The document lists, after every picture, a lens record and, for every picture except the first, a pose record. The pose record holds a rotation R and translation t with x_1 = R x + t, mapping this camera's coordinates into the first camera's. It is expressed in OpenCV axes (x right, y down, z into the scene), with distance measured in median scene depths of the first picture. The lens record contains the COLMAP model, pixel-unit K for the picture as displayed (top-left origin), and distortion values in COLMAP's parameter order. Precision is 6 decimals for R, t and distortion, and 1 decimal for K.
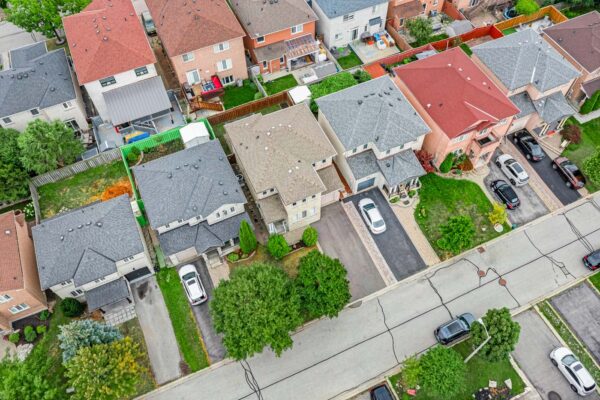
lens RADIAL K [[473.6, 0, 298.6], [0, 473.6, 199.8], [0, 0, 1]] dist [-0.012735, -0.015585]
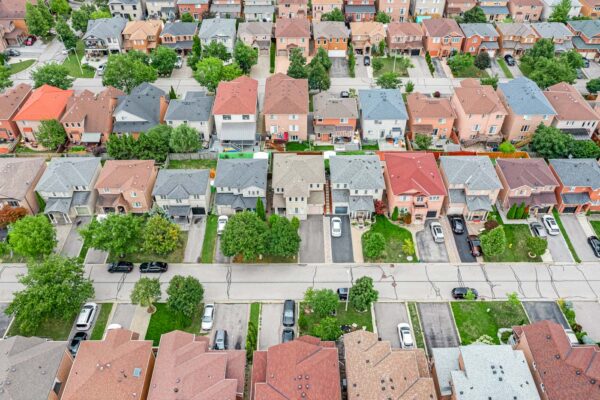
lens RADIAL K [[486.7, 0, 300.0], [0, 486.7, 200.0], [0, 0, 1]] dist [-0.002854, -0.001387]
pose [[0.916262, 0.285807, -0.280676, 0.472345], [-0.345163, 0.918881, -0.191100, 0.304676], [0.203290, 0.271977, 0.940586, -0.616011]]
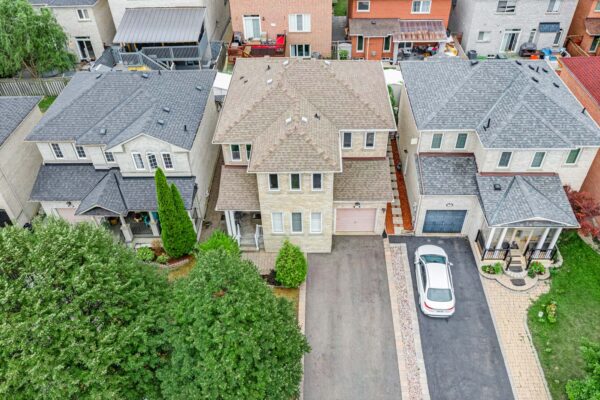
lens RADIAL K [[477.0, 0, 300.0], [0, 477.0, 200.0], [0, 0, 1]] dist [-0.022601, -0.001797]
pose [[0.901102, 0.283347, -0.328223, 0.163702], [-0.360134, 0.910641, -0.202576, 0.103357], [0.241494, 0.300746, 0.922623, 0.489945]]
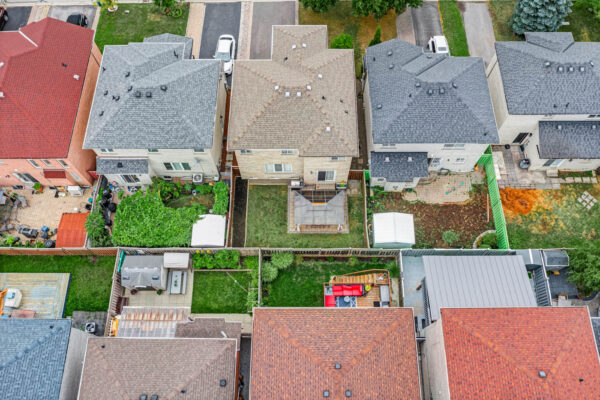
lens RADIAL K [[473.6, 0, 298.6], [0, 473.6, 199.8], [0, 0, 1]] dist [-0.012735, -0.015585]
pose [[-0.911517, -0.368343, 0.182919, -0.218278], [0.356912, -0.487523, 0.796829, -0.718516], [-0.204329, 0.791609, 0.575851, 0.663895]]
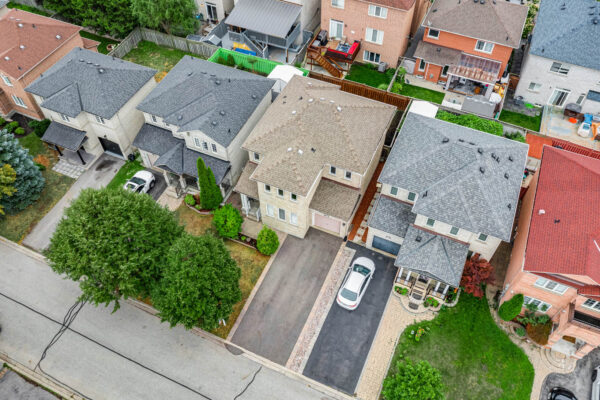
lens RADIAL K [[473.6, 0, 298.6], [0, 473.6, 199.8], [0, 0, 1]] dist [-0.012735, -0.015585]
pose [[0.665150, 0.598057, -0.447105, 0.325079], [-0.631511, 0.770060, 0.090562, -0.065995], [0.398459, 0.222114, 0.889885, 0.321325]]
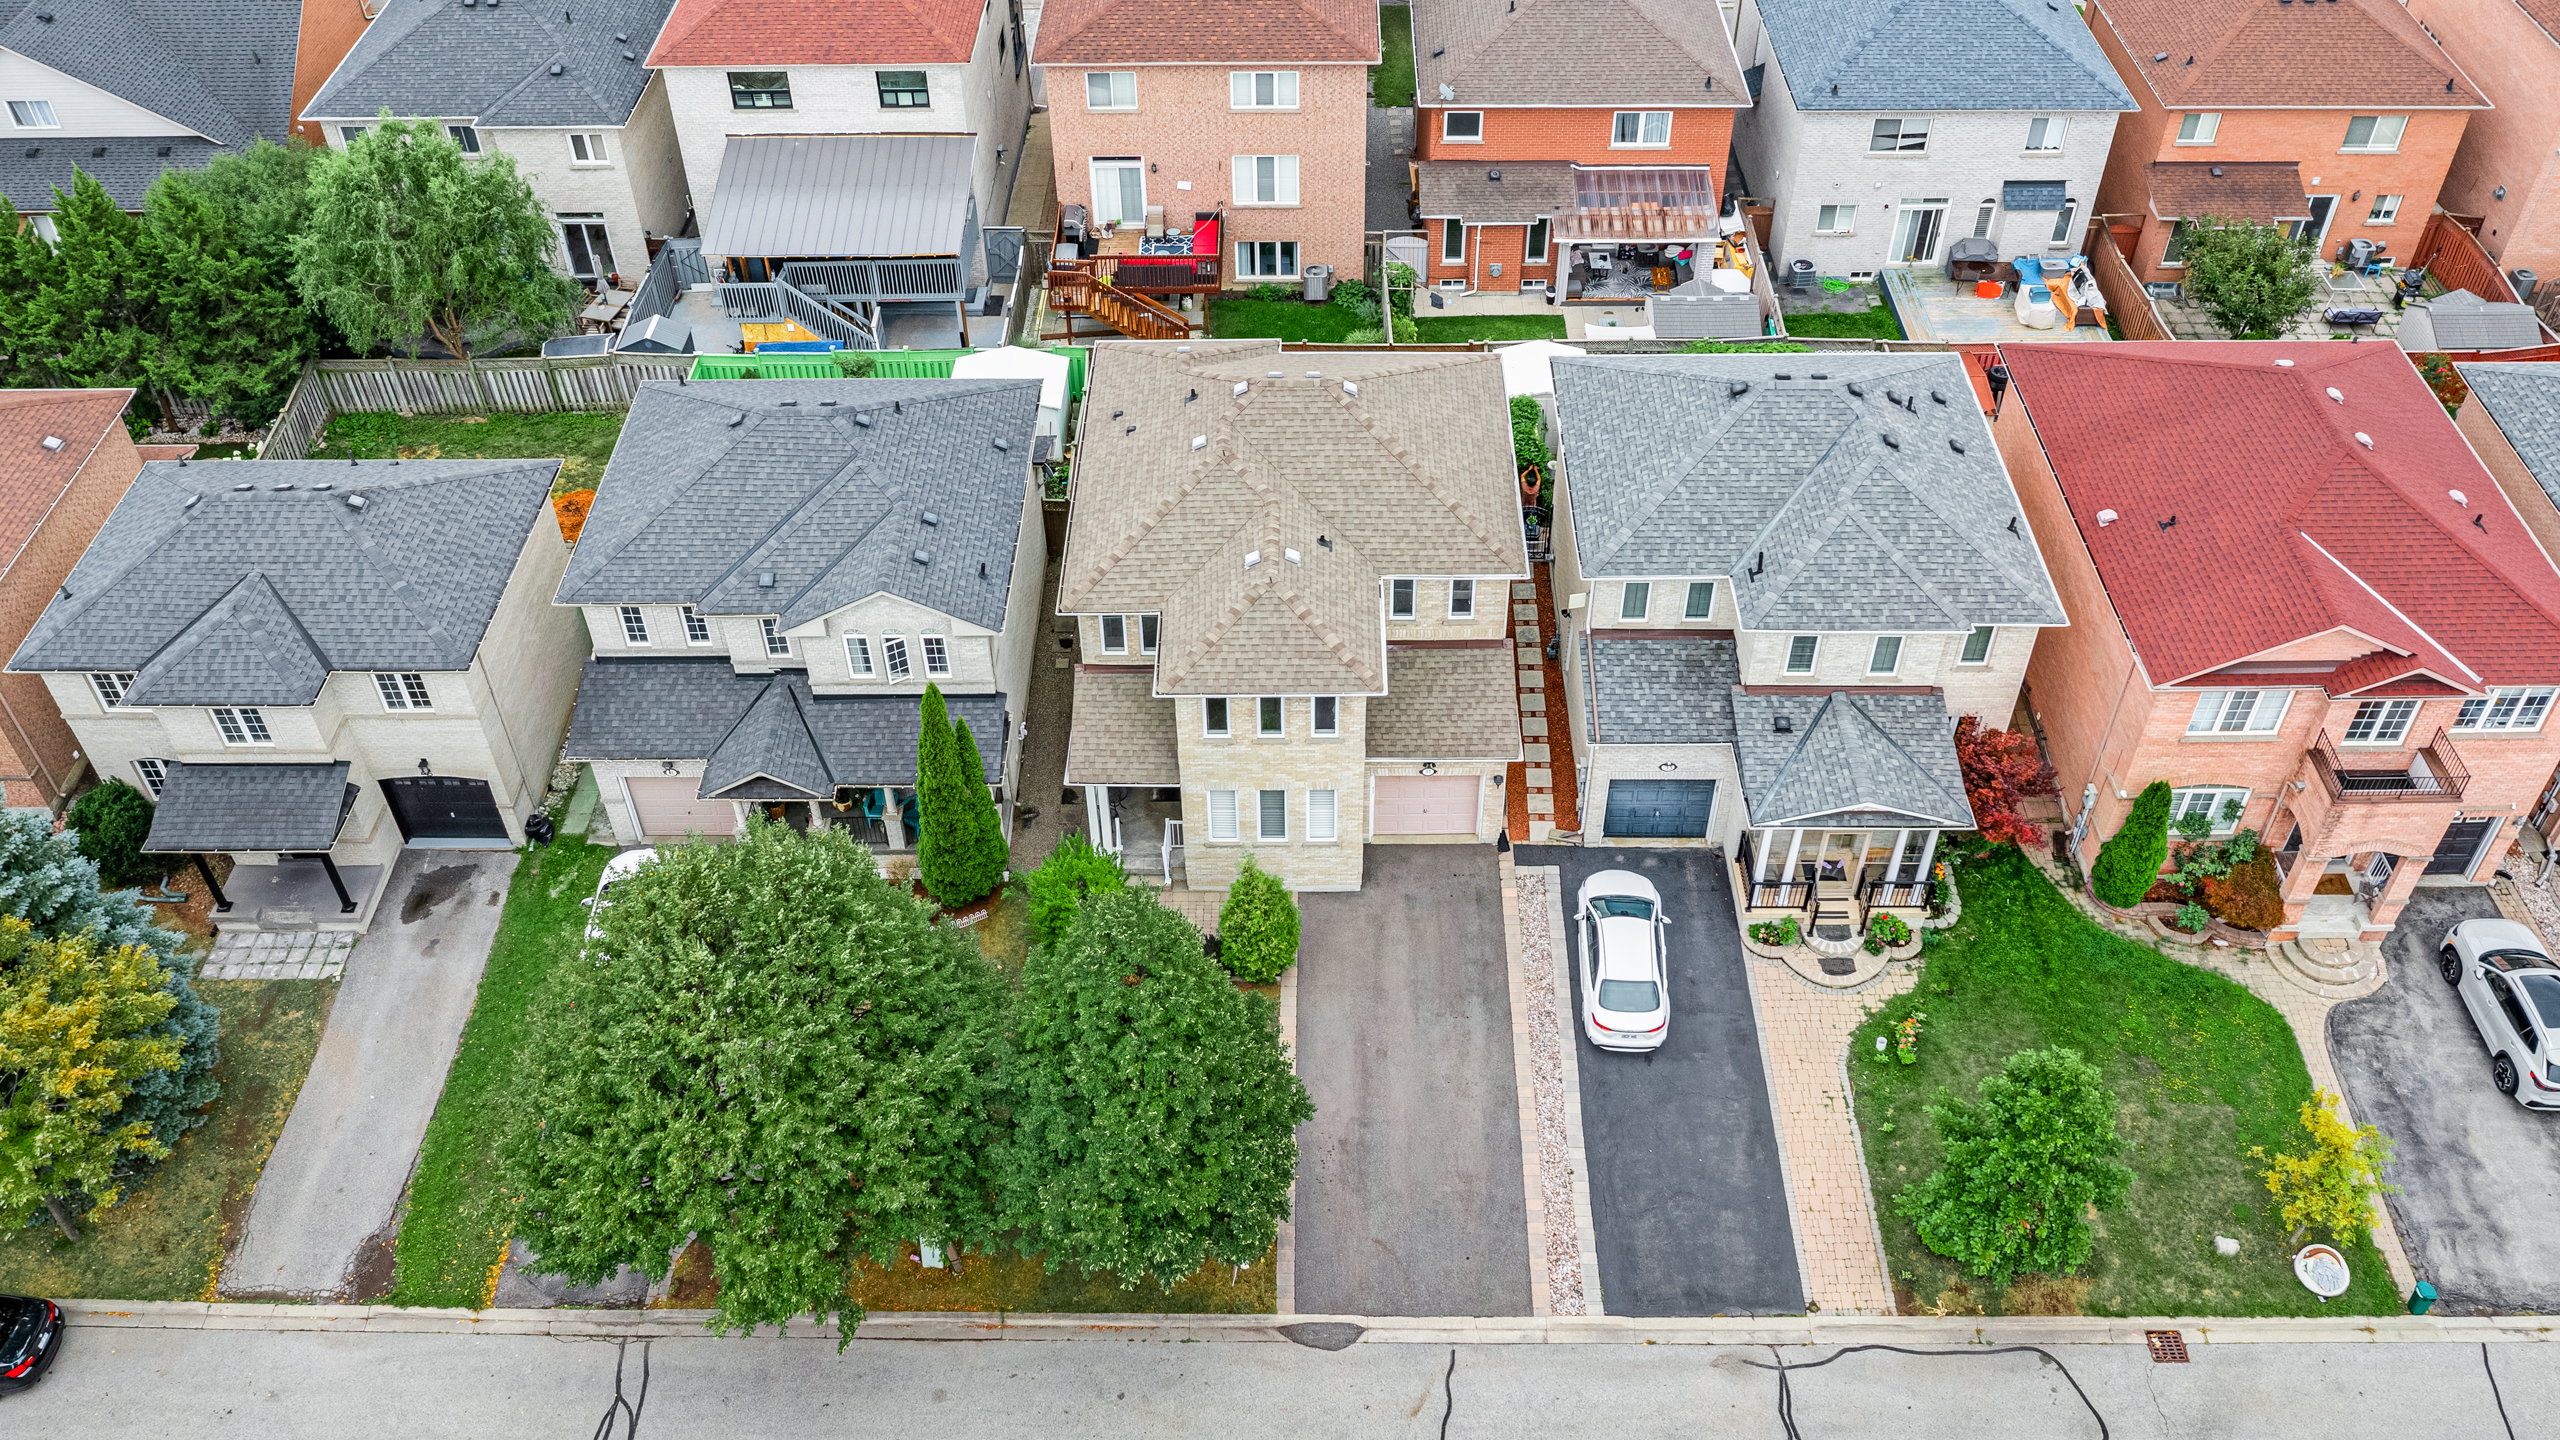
lens RADIAL K [[2056.7, 0, 1279.1], [0, 2056.7, 701.2], [0, 0, 1]] dist [-0.014823, -0.007776]
pose [[0.908334, 0.288938, -0.302398, 0.241055], [-0.354101, 0.916040, -0.188372, 0.137175], [0.222580, 0.278184, 0.934383, 0.180783]]
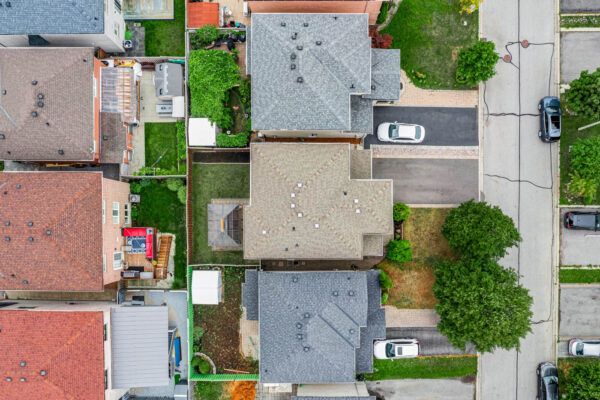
lens RADIAL K [[486.0, 0, 300.8], [0, 486.0, 237.5], [0, 0, 1]] dist [-0.008544, -0.006711]
pose [[0.408379, -0.912763, -0.009509, -0.081299], [0.766826, 0.337397, 0.546023, -0.507780], [-0.495181, -0.230276, 0.837717, 0.299883]]
